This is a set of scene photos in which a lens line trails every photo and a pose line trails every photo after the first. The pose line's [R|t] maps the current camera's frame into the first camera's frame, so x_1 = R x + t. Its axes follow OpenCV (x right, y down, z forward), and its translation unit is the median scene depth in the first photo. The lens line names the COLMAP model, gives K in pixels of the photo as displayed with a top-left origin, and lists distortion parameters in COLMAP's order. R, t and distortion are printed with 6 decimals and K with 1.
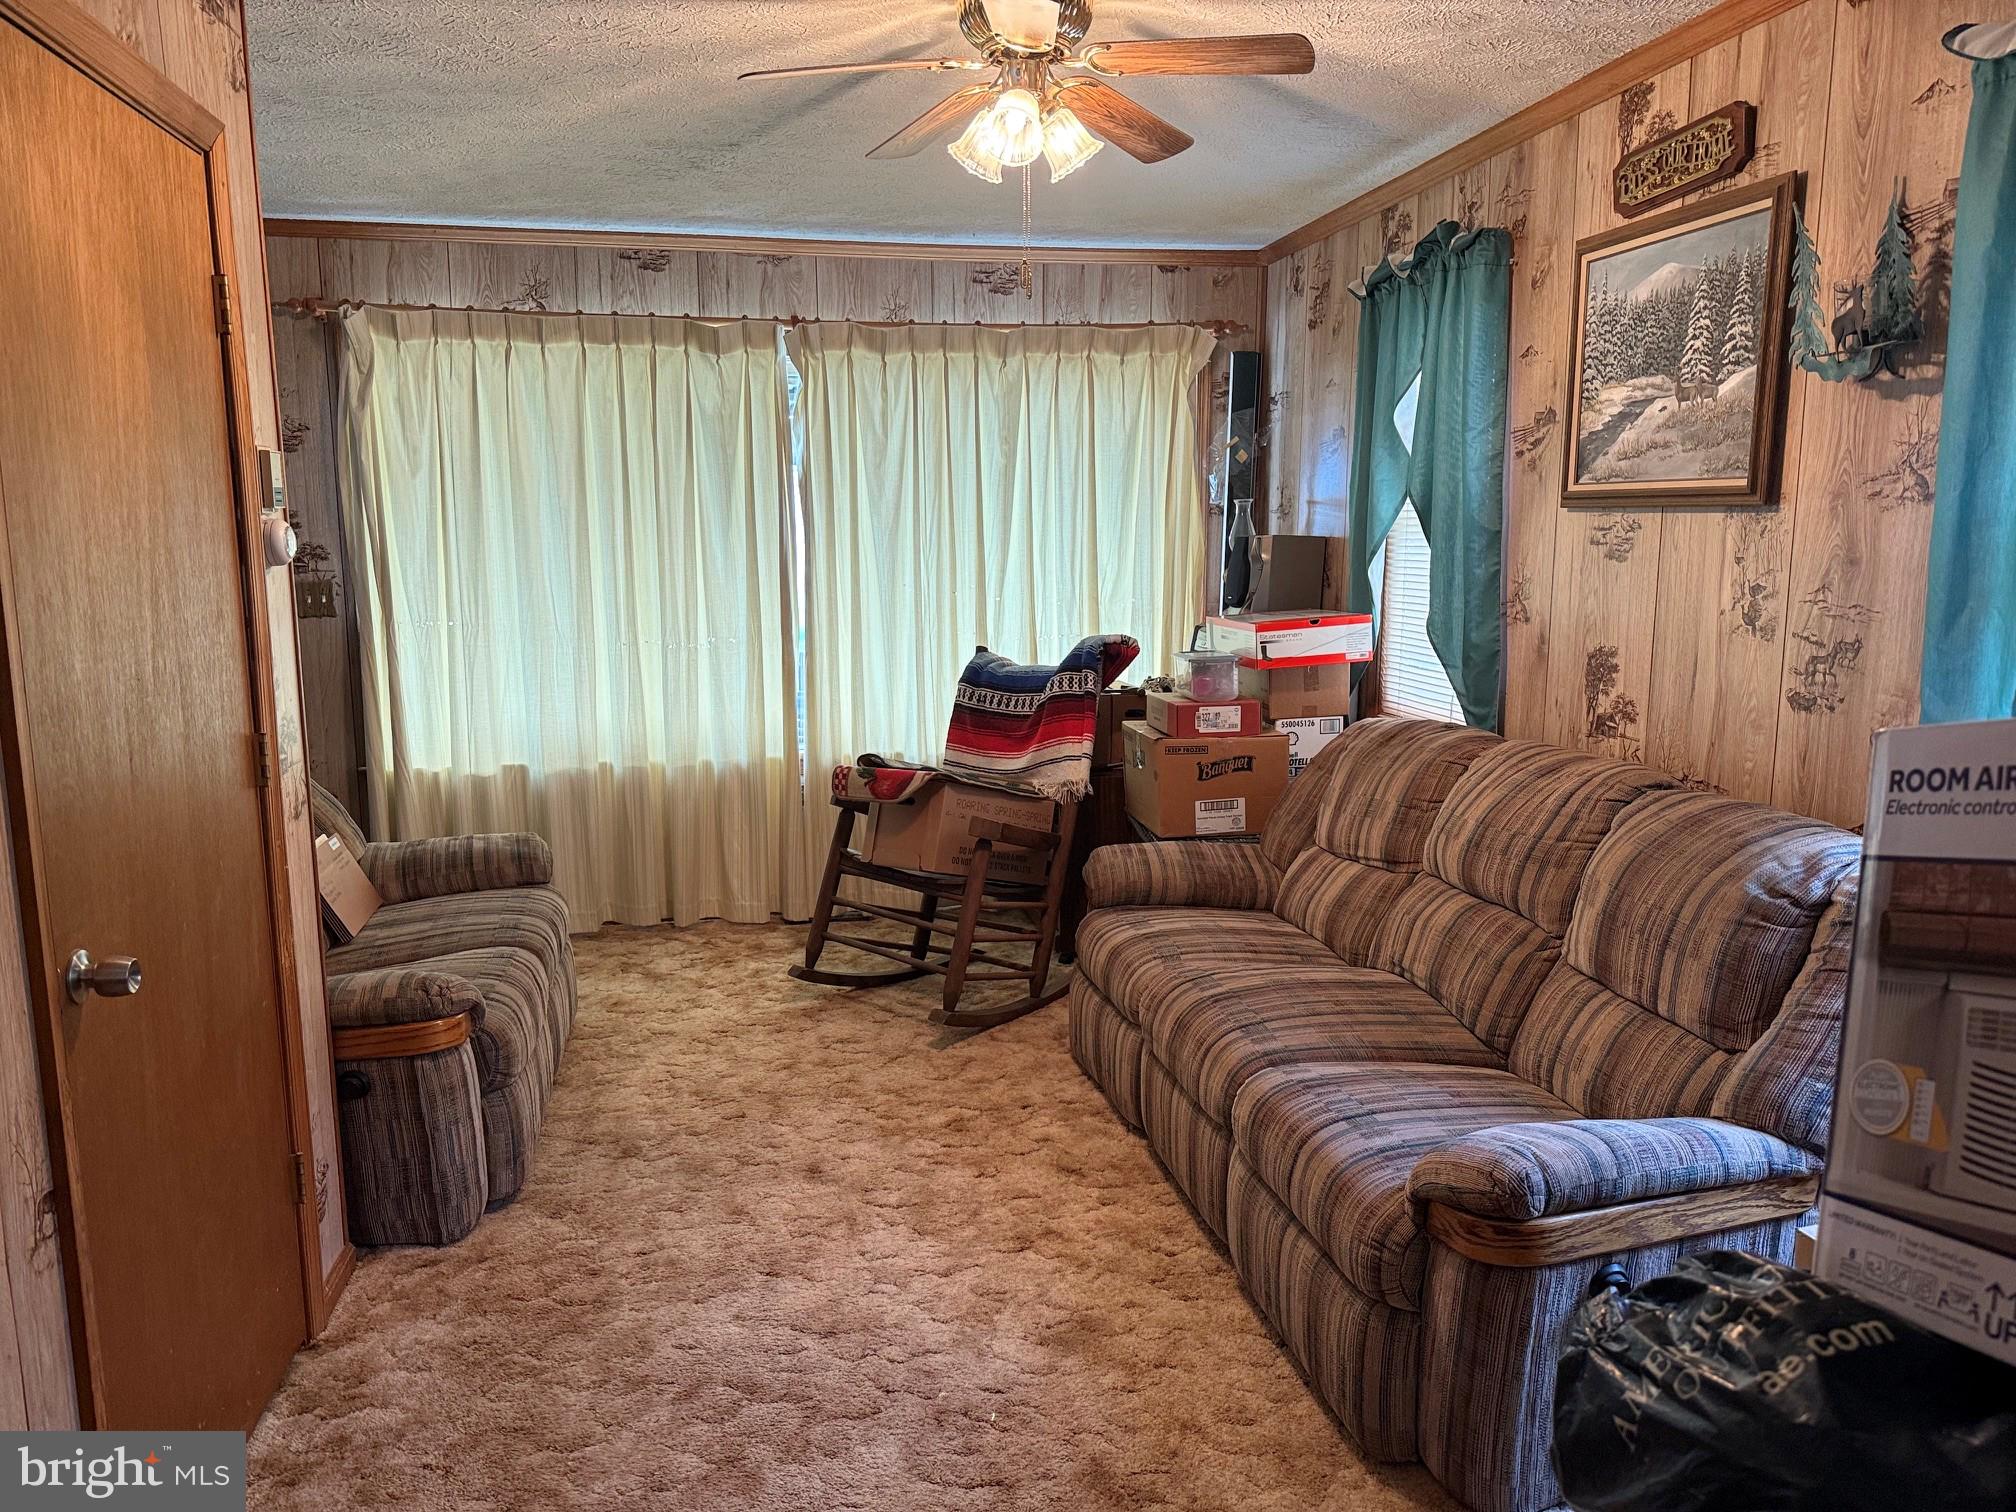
lens RADIAL K [[1454.8, 0, 999.9], [0, 1454.8, 770.9], [0, 0, 1]] dist [-0.001982, -0.007686]
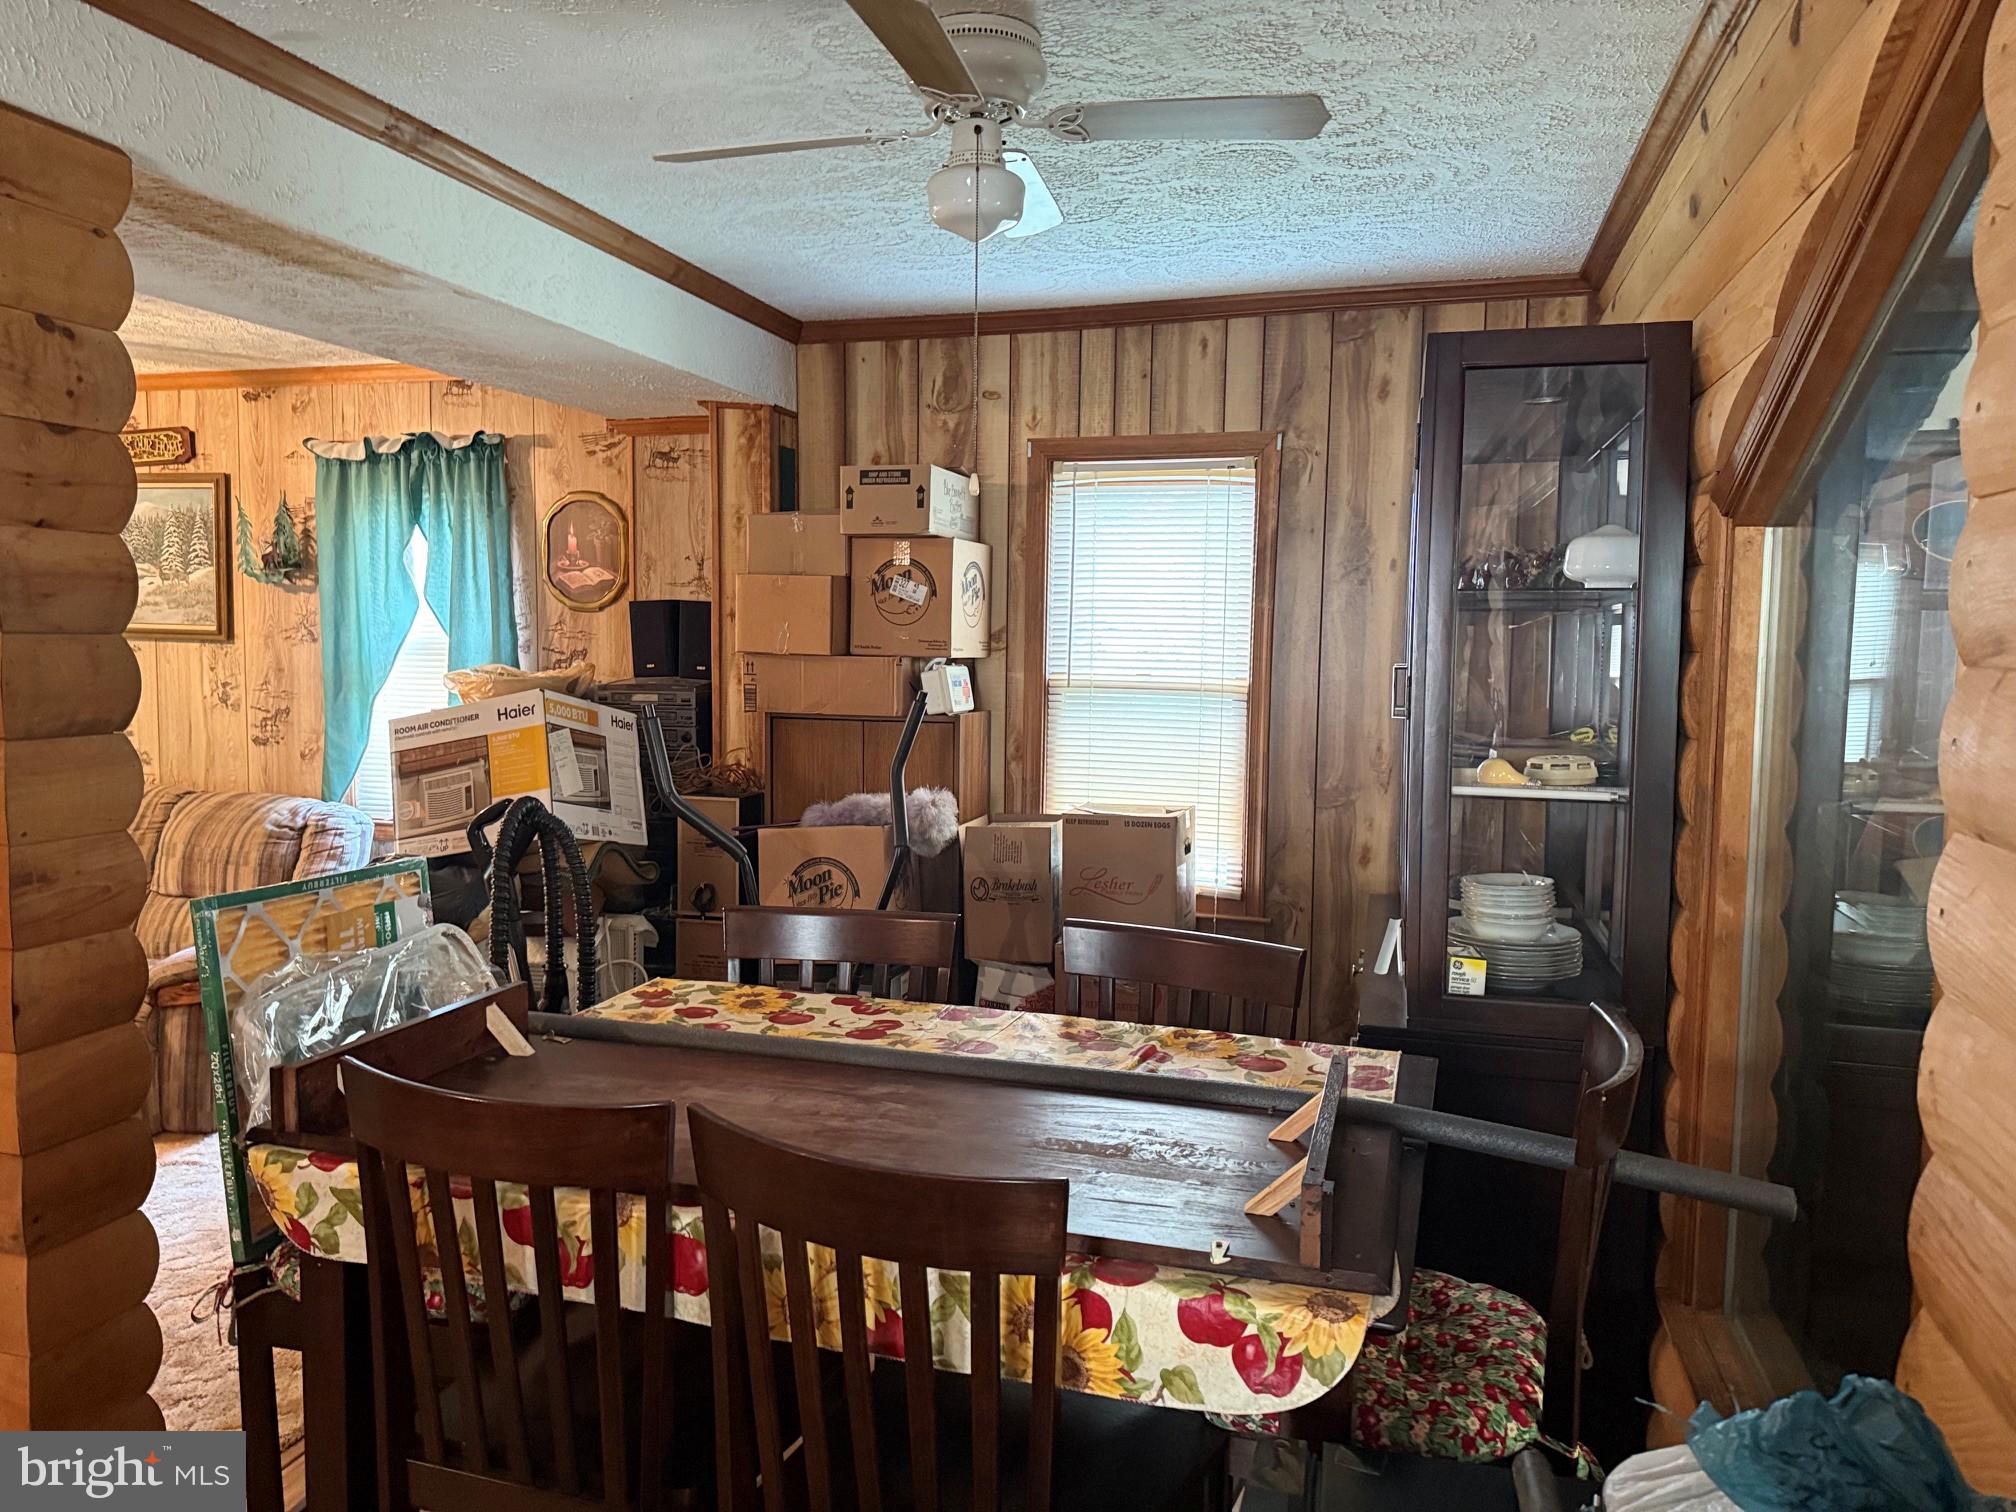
lens RADIAL K [[1454.8, 0, 1005.4], [0, 1454.8, 762.0], [0, 0, 1]] dist [-0.001982, -0.007686]
pose [[0.446160, -0.068537, 0.892325, -0.771264], [0.131197, 0.991300, 0.010541, 0.094329], [-0.885284, 0.112367, 0.451271, -0.790195]]
